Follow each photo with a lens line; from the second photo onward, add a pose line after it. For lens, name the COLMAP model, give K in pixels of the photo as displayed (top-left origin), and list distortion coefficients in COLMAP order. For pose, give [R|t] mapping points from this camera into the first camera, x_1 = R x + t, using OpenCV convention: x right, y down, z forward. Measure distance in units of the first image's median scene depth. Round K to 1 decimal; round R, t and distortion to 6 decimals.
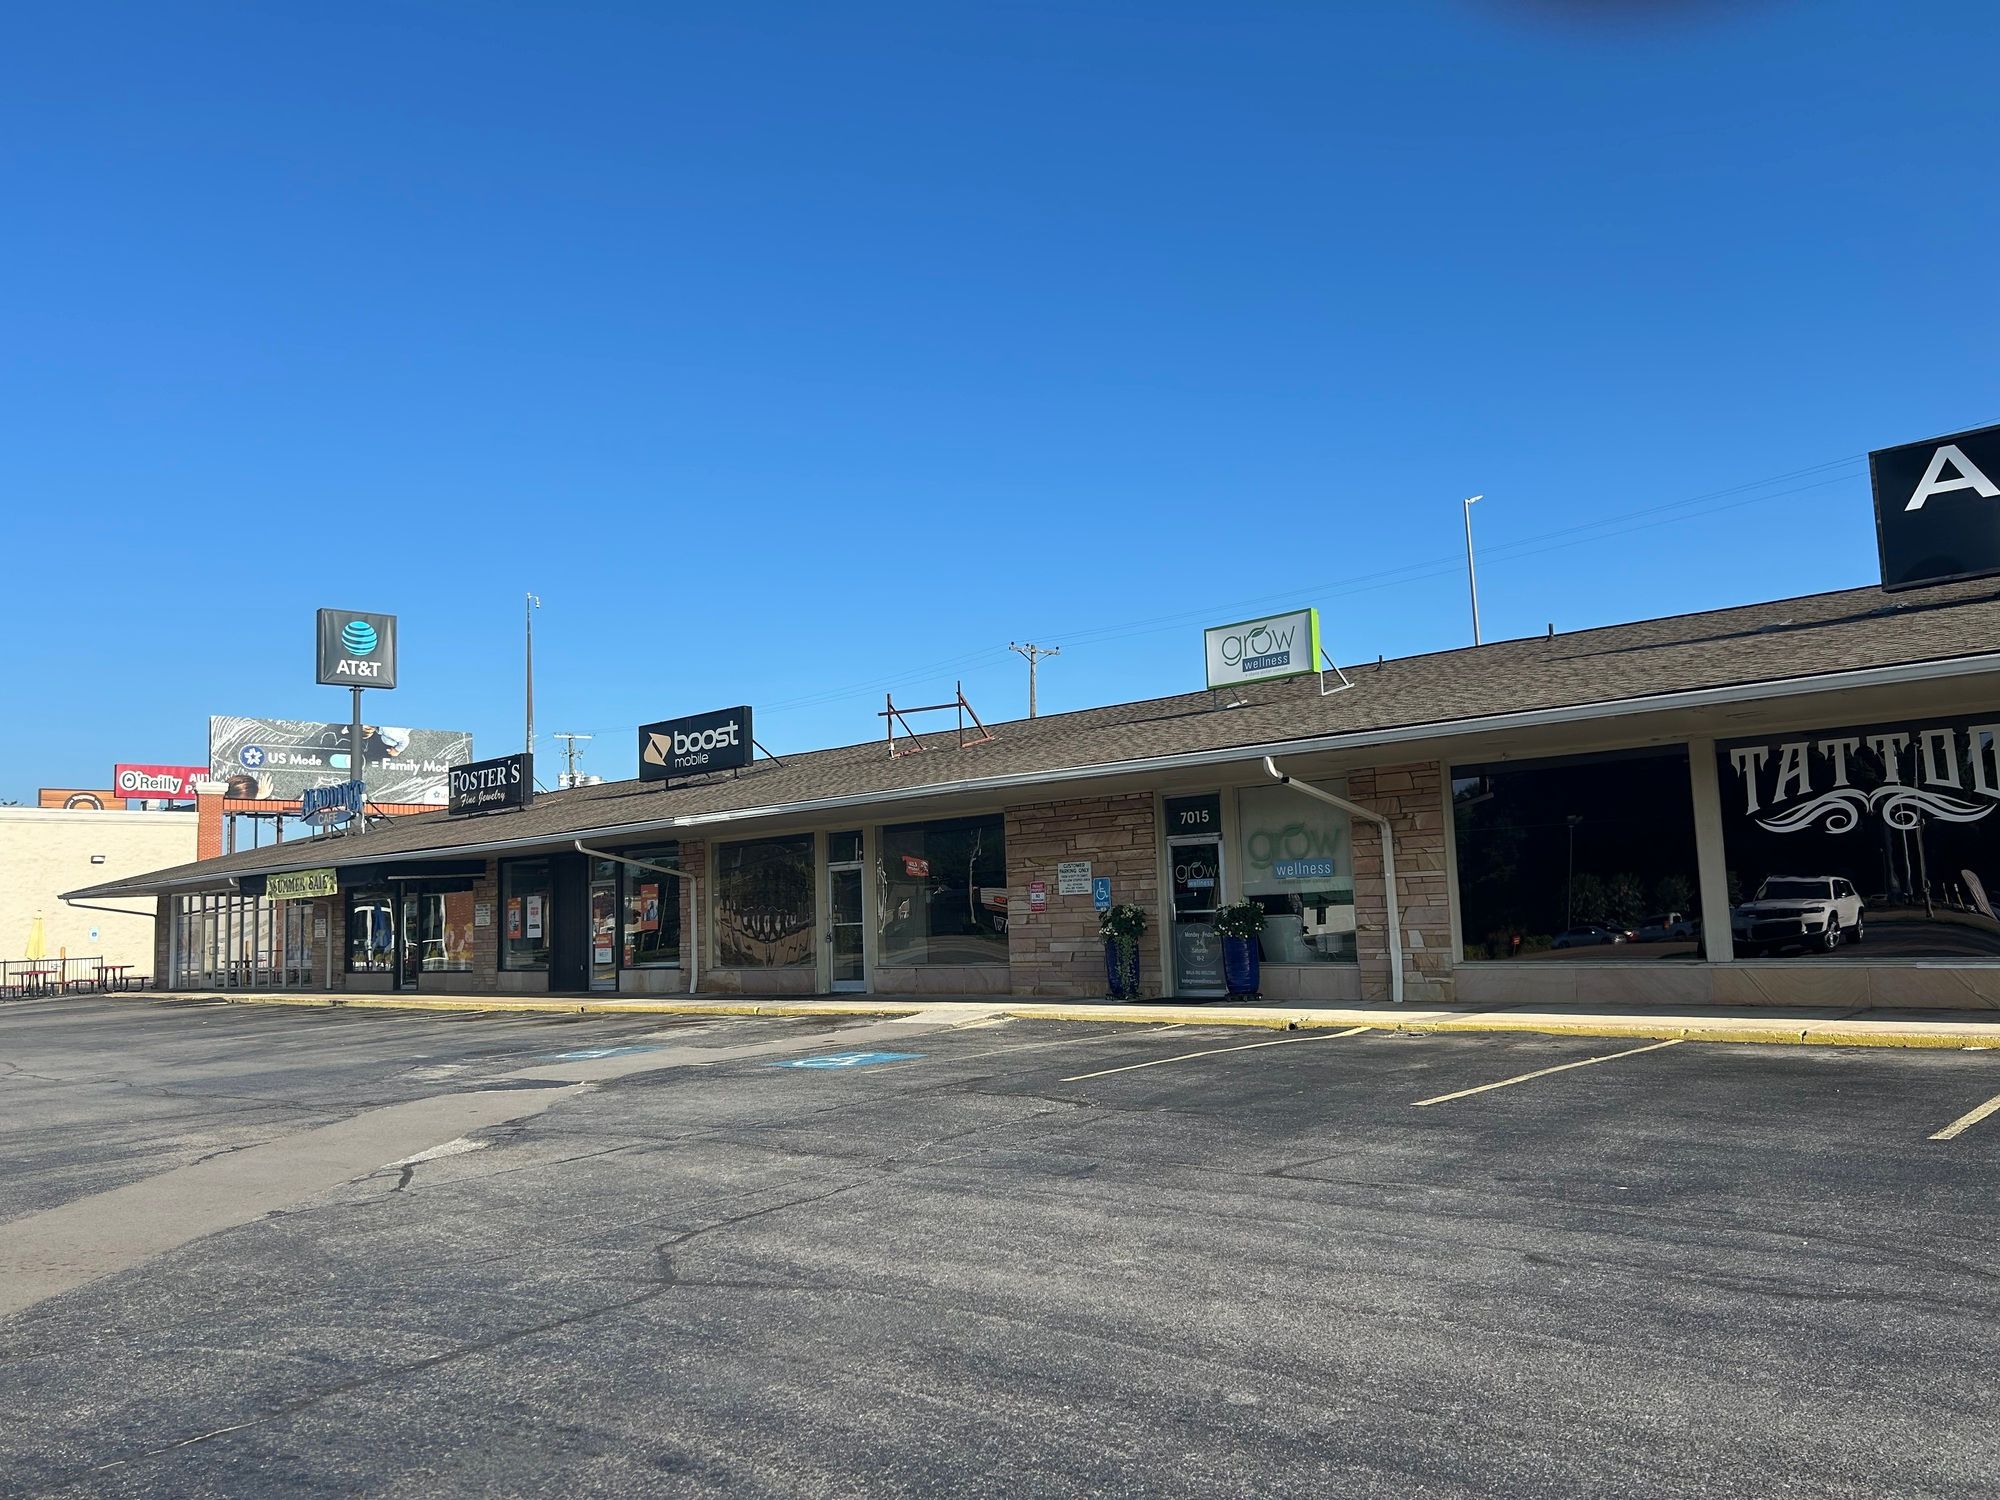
lens RADIAL K [[1498.9, 0, 983.8], [0, 1498.9, 757.5], [0, 0, 1]] dist [0.050217, -0.052484]
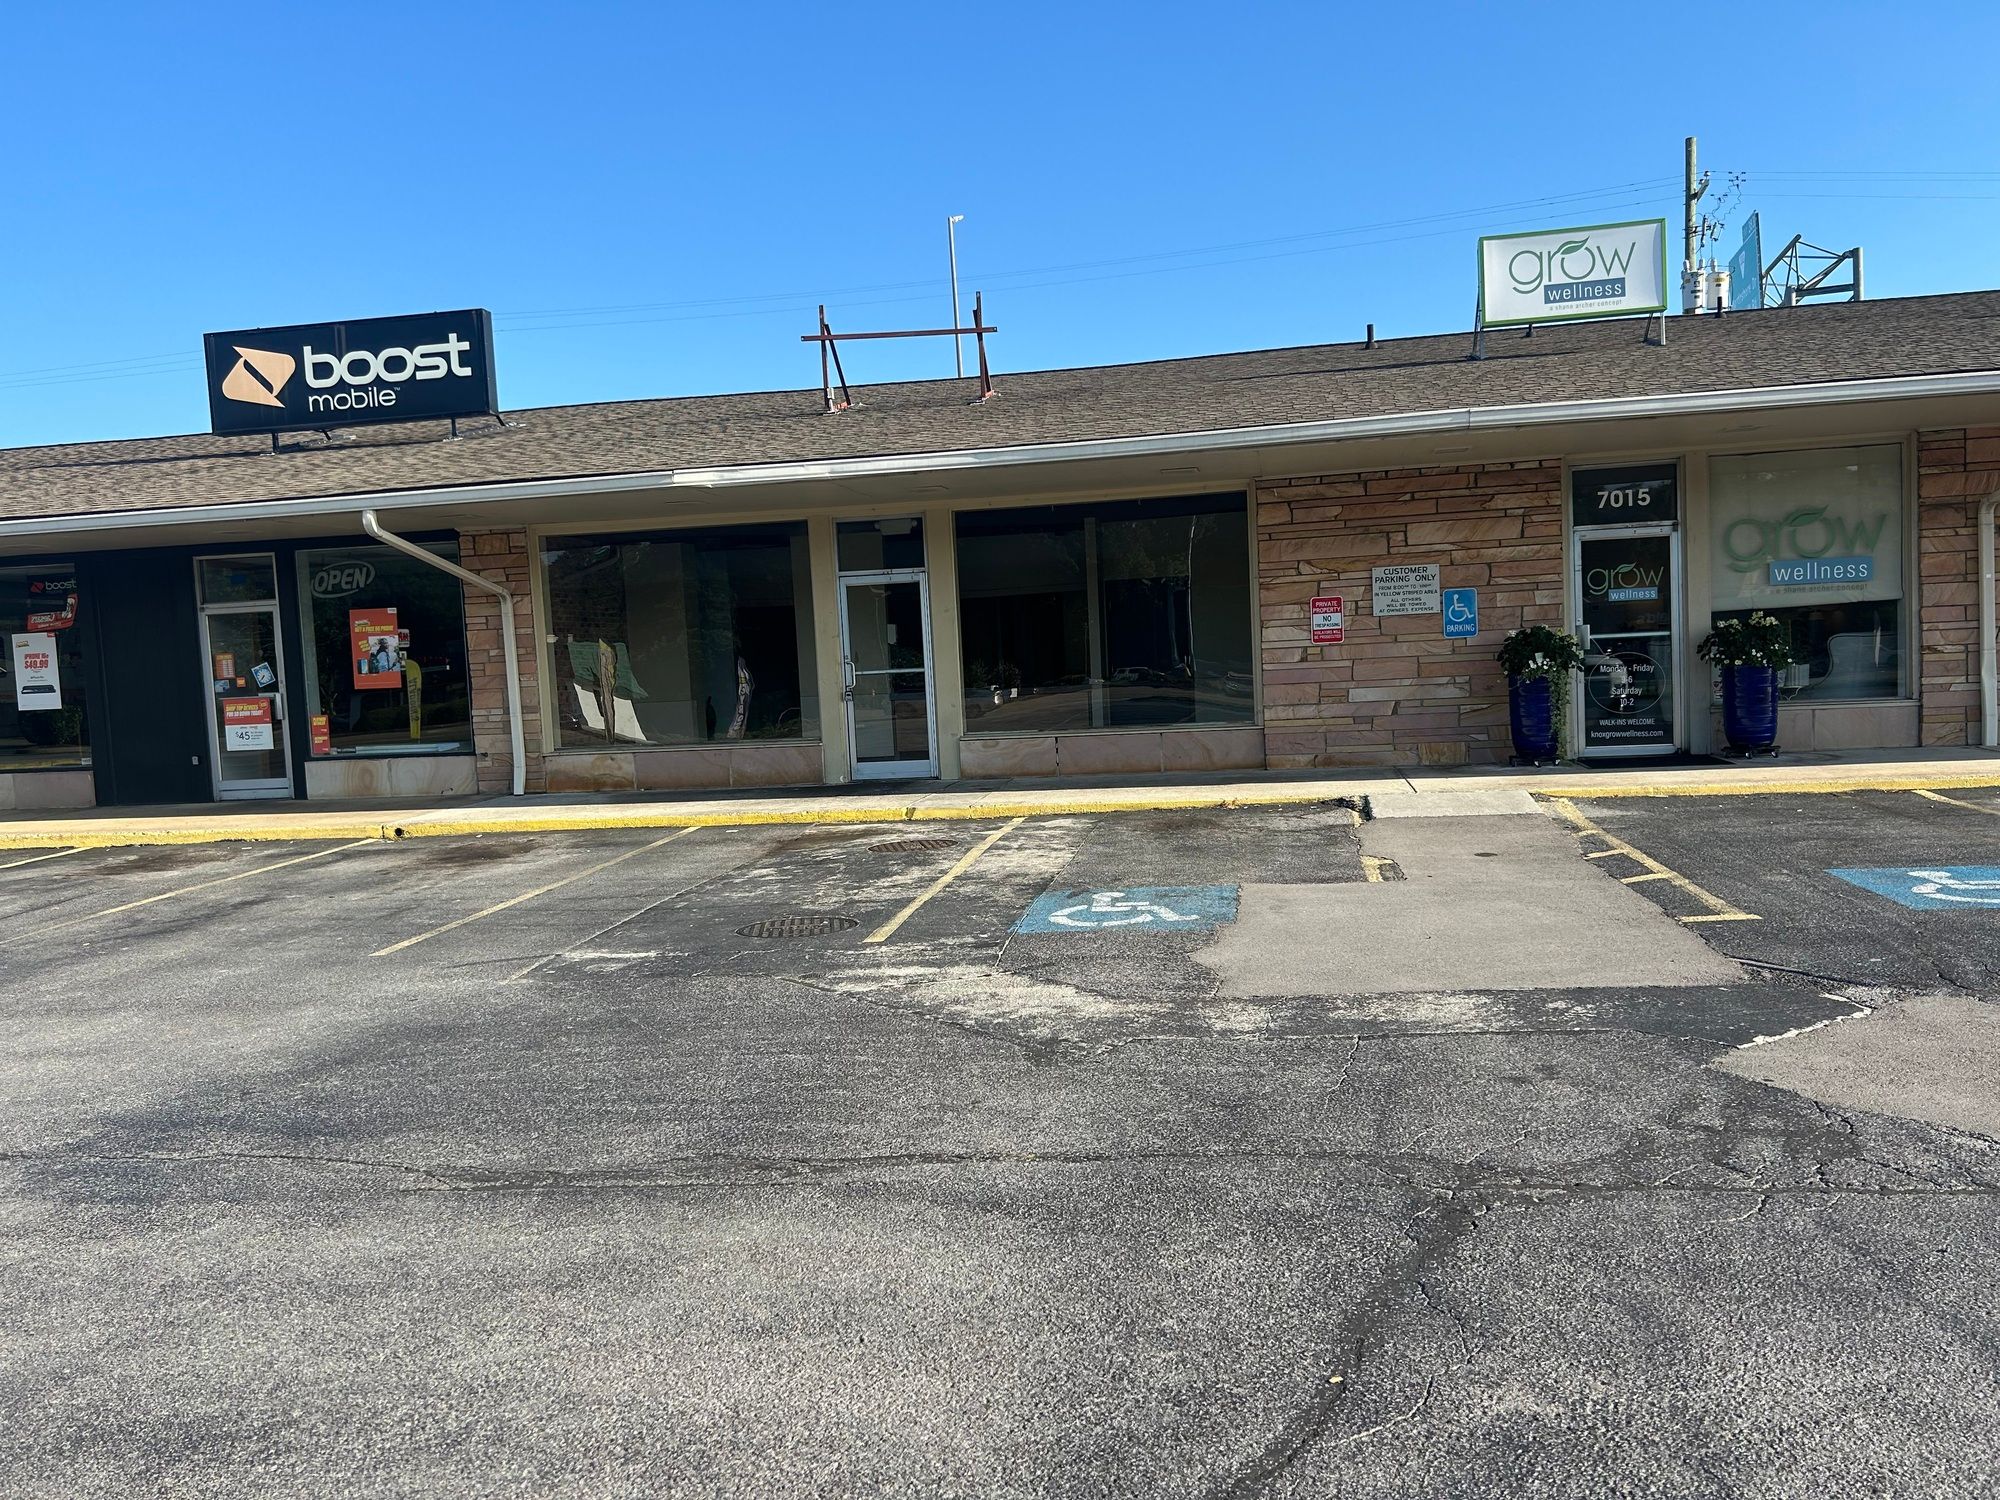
lens RADIAL K [[1498.9, 0, 1009.0], [0, 1498.9, 765.6], [0, 0, 1]] dist [0.050217, -0.052484]
pose [[0.834532, -0.044707, 0.549142, -0.439524], [-0.041363, 0.988806, 0.143359, 0.066863], [-0.549404, -0.142352, 0.823341, 0.517524]]
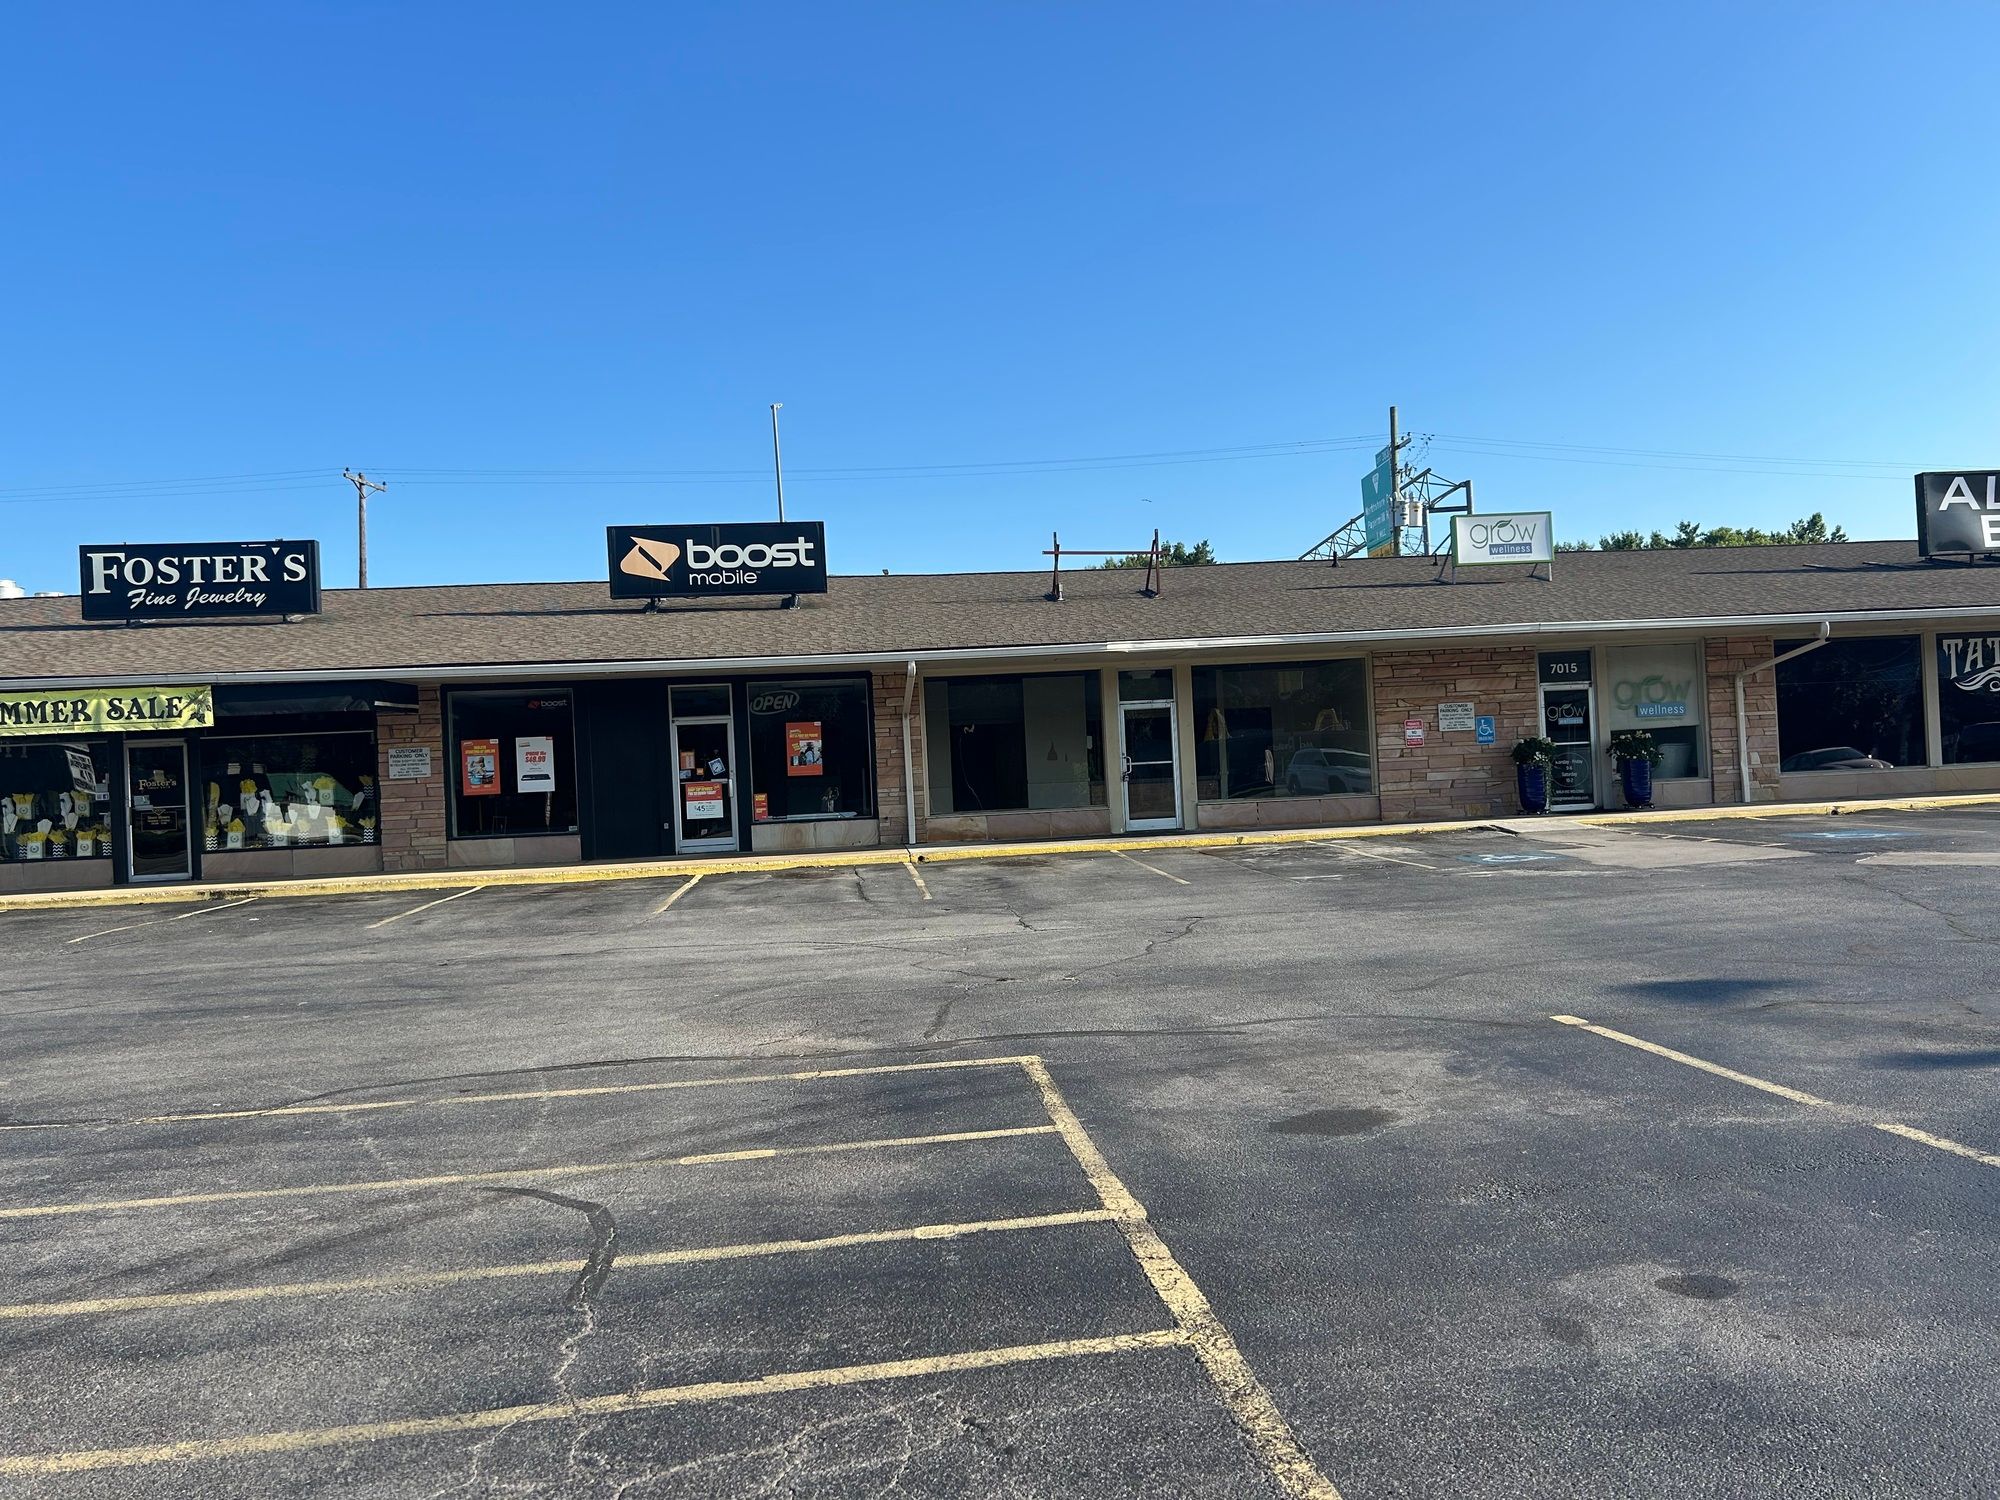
lens RADIAL K [[1498.9, 0, 1006.2], [0, 1498.9, 761.5], [0, 0, 1]] dist [0.050217, -0.052484]
pose [[0.650341, 0.011382, 0.759557, -1.021475], [-0.058138, 0.997701, 0.034828, 0.091781], [-0.757414, -0.066809, 0.649508, 0.483467]]
